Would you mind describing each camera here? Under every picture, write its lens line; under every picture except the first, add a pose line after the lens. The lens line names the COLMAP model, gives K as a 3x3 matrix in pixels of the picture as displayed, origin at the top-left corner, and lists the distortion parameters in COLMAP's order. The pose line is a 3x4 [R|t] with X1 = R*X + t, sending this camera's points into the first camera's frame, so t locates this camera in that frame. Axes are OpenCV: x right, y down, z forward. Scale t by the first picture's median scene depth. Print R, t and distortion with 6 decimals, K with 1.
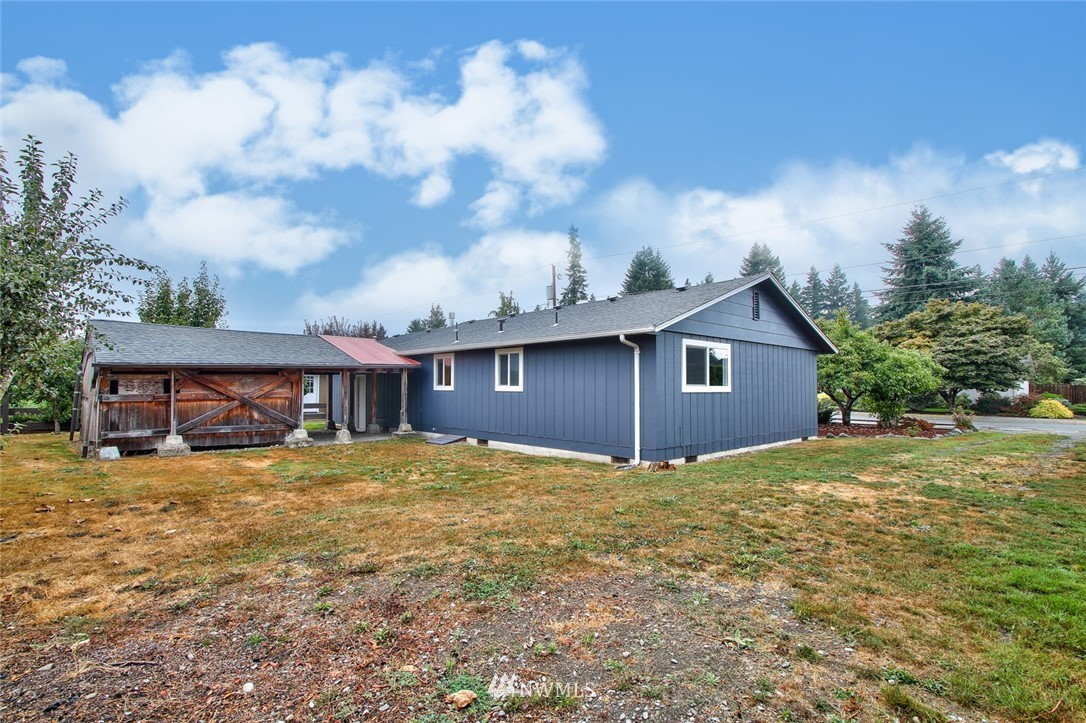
lens RADIAL K [[520.8, 0, 574.5], [0, 520.8, 374.1], [0, 0, 1]] dist [0.012634, -0.015887]
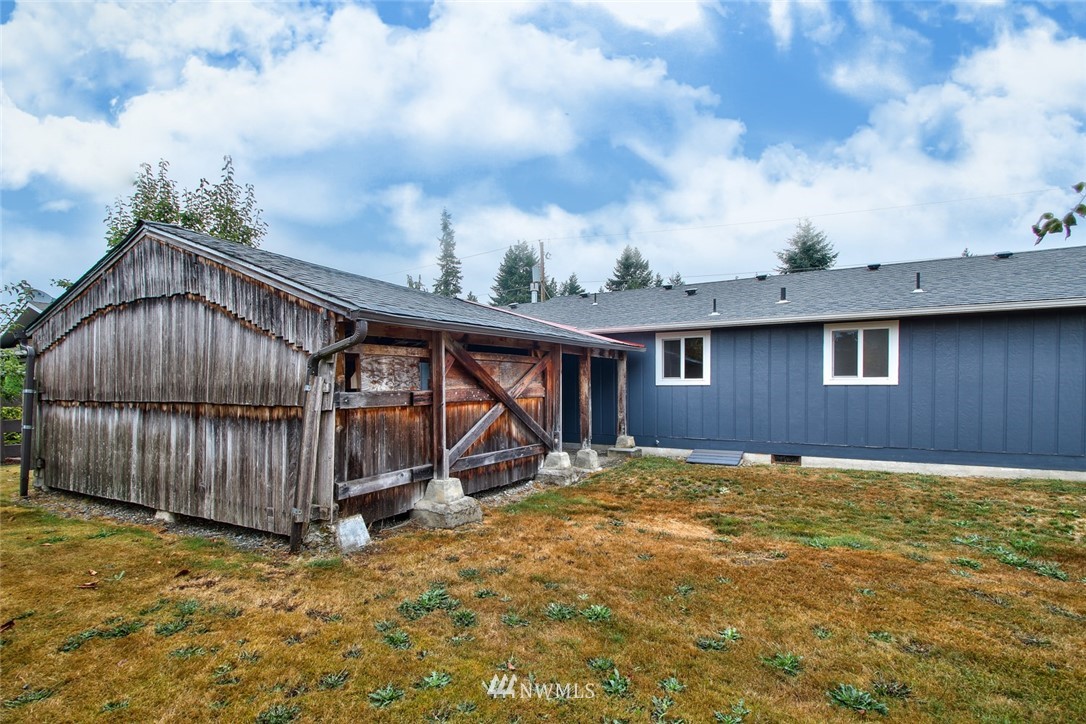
lens RADIAL K [[520.8, 0, 557.9], [0, 520.8, 386.6], [0, 0, 1]] dist [0.012634, -0.015887]
pose [[0.955001, -0.004217, 0.296572, -0.720475], [-0.002524, 0.999747, 0.022344, 0.021624], [-0.296591, -0.022087, 0.954749, 0.466988]]
